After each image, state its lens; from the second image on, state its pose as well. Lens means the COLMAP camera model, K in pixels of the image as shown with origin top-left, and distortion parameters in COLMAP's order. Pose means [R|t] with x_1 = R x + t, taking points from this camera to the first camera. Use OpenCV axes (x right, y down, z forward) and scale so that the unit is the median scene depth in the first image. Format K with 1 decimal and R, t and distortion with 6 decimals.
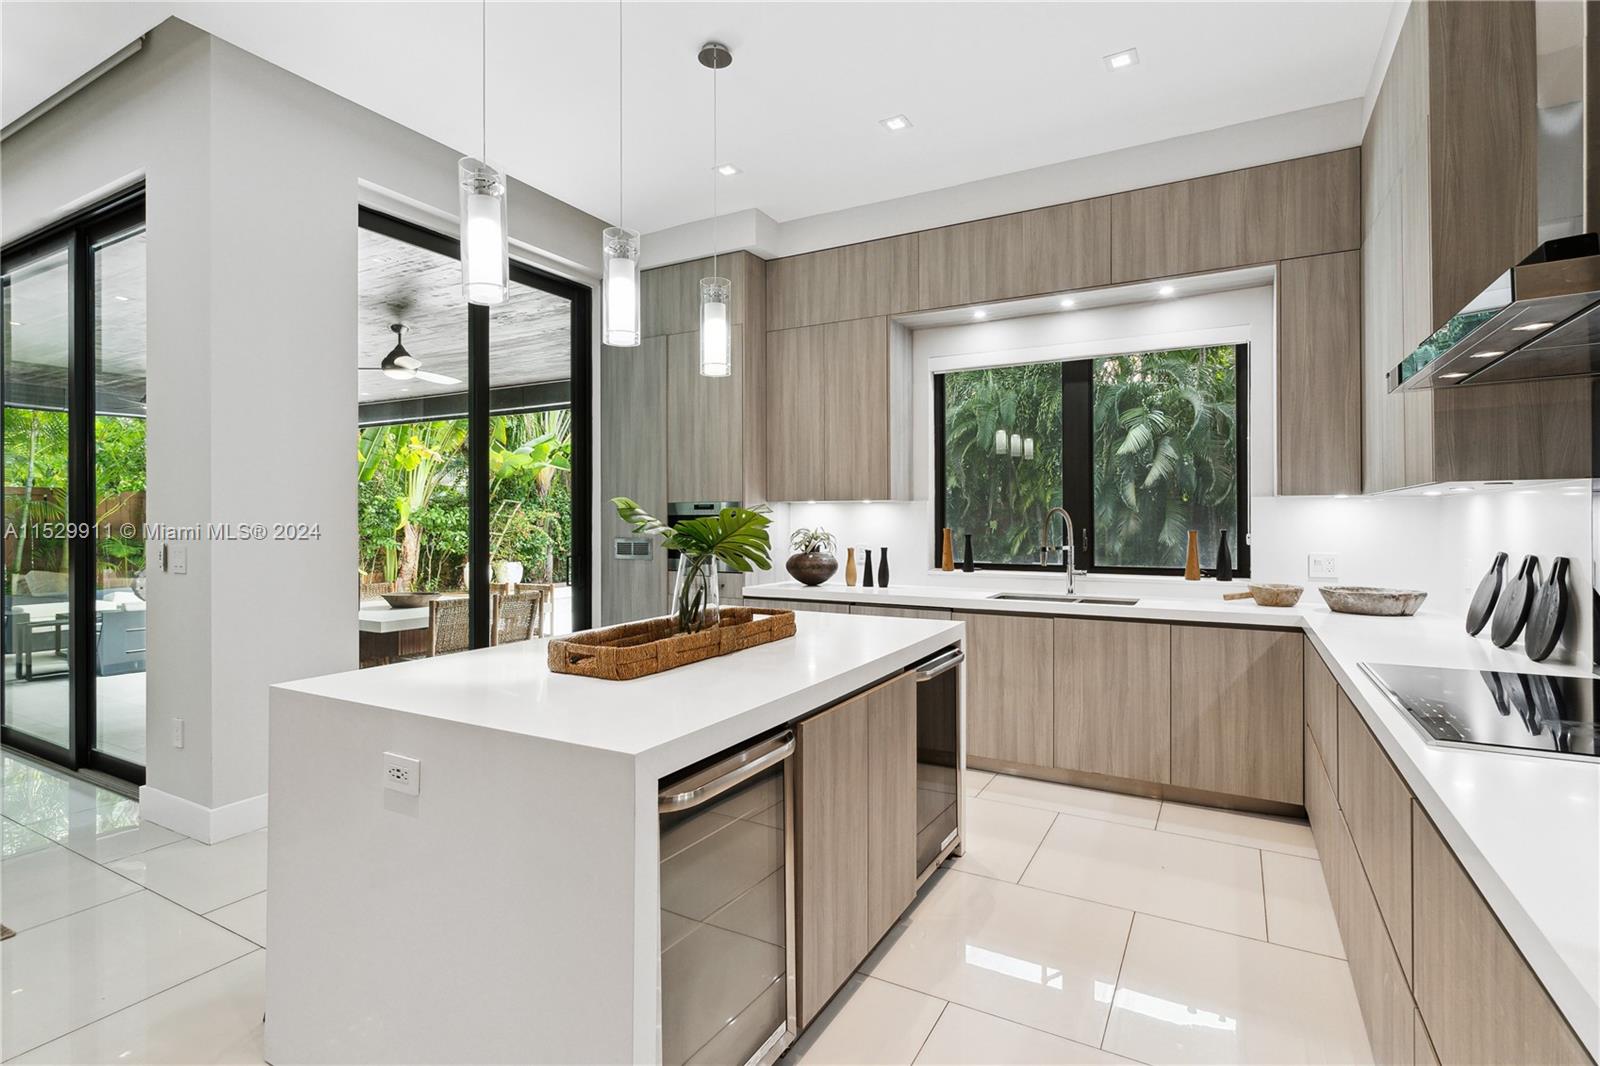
lens RADIAL K [[769.6, 0, 806.1], [0, 769.6, 530.9], [0, 0, 1]] dist [-0.001560, -0.000261]
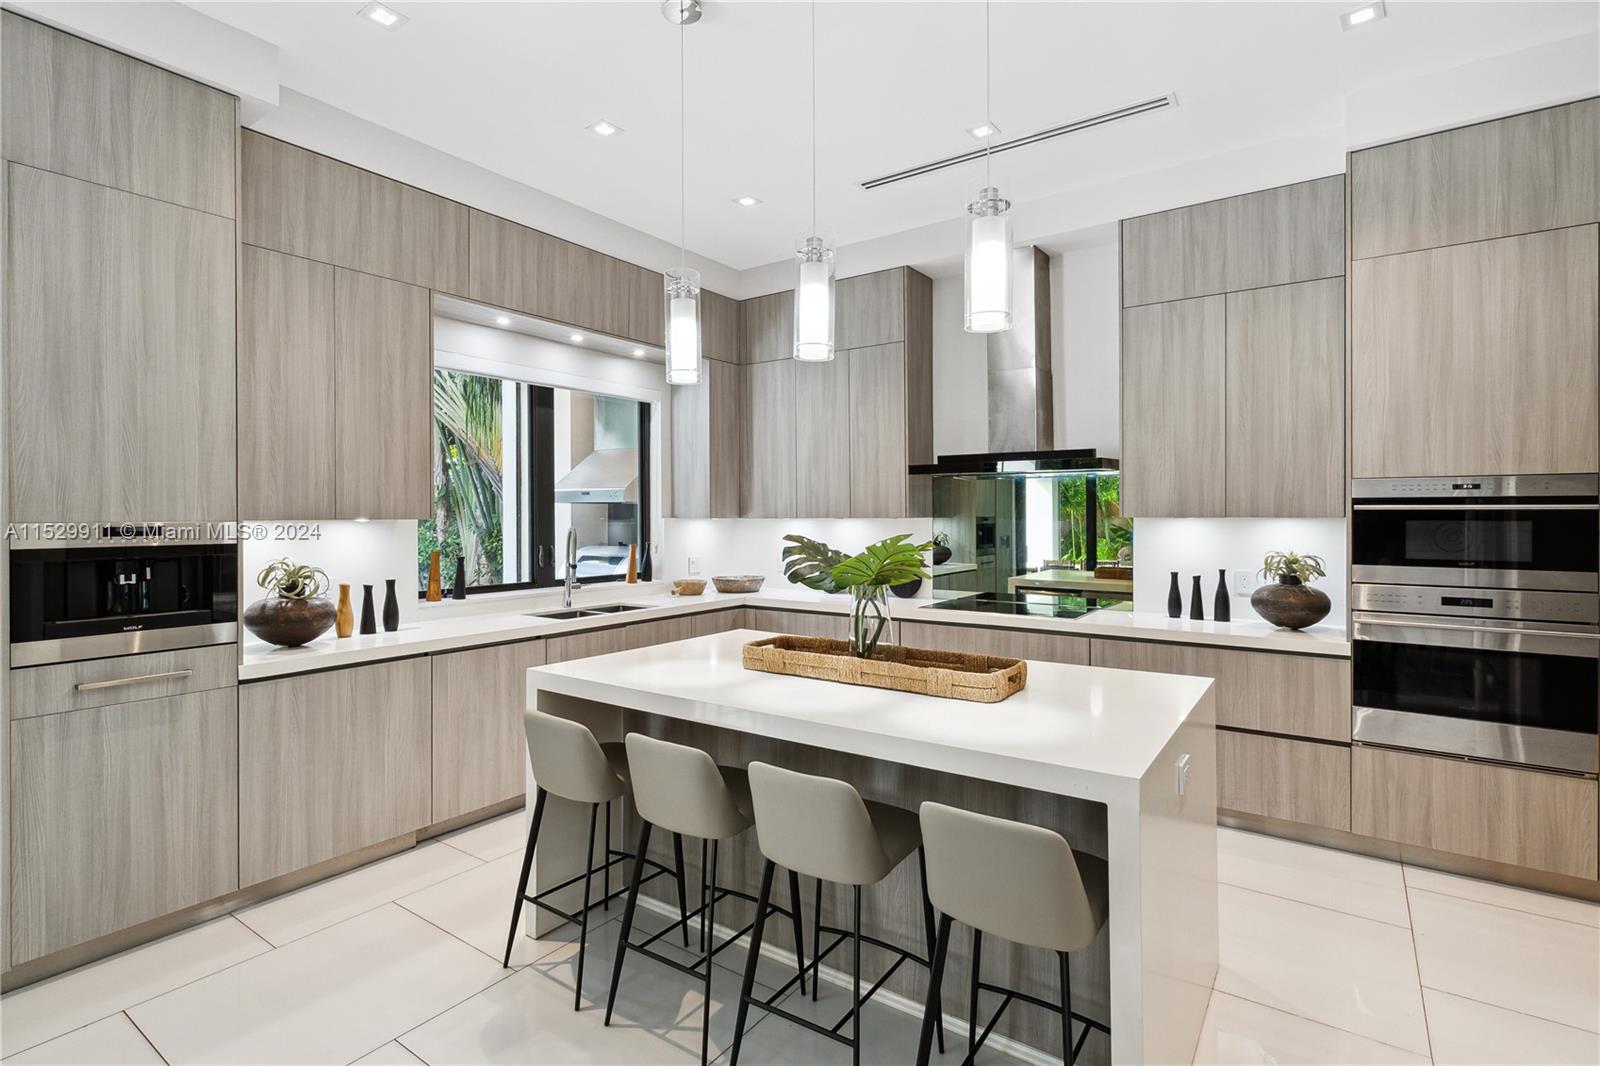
lens RADIAL K [[769.6, 0, 809.4], [0, 769.6, 519.2], [0, 0, 1]] dist [-0.001560, -0.000261]
pose [[0.106067, -0.005910, 0.994341, -0.630581], [0.013709, 0.999896, 0.004481, -0.037509], [-0.994265, 0.013156, 0.106137, 0.508566]]
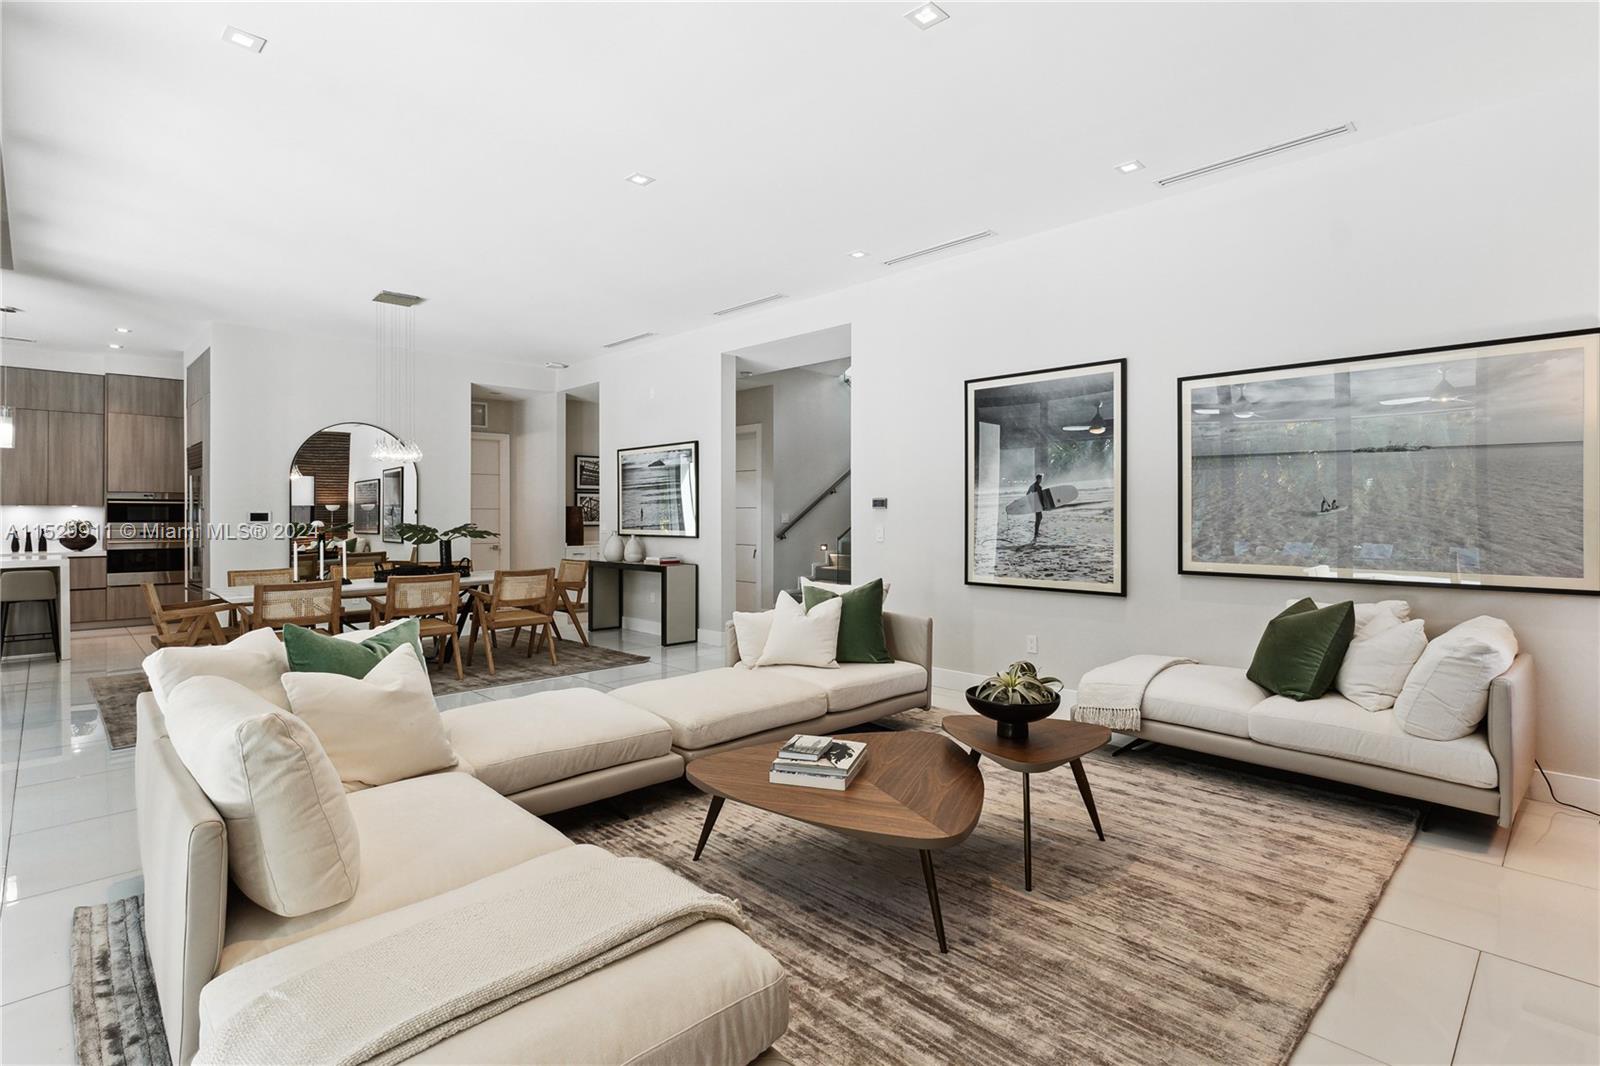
lens RADIAL K [[769.6, 0, 795.6], [0, 769.6, 510.2], [0, 0, 1]] dist [-0.001560, -0.000261]
pose [[-0.959001, 0.005273, 0.283355, -2.030278], [0.005114, 0.999986, -0.001301, -0.007742], [-0.283357, 0.000202, -0.959014, 1.414945]]
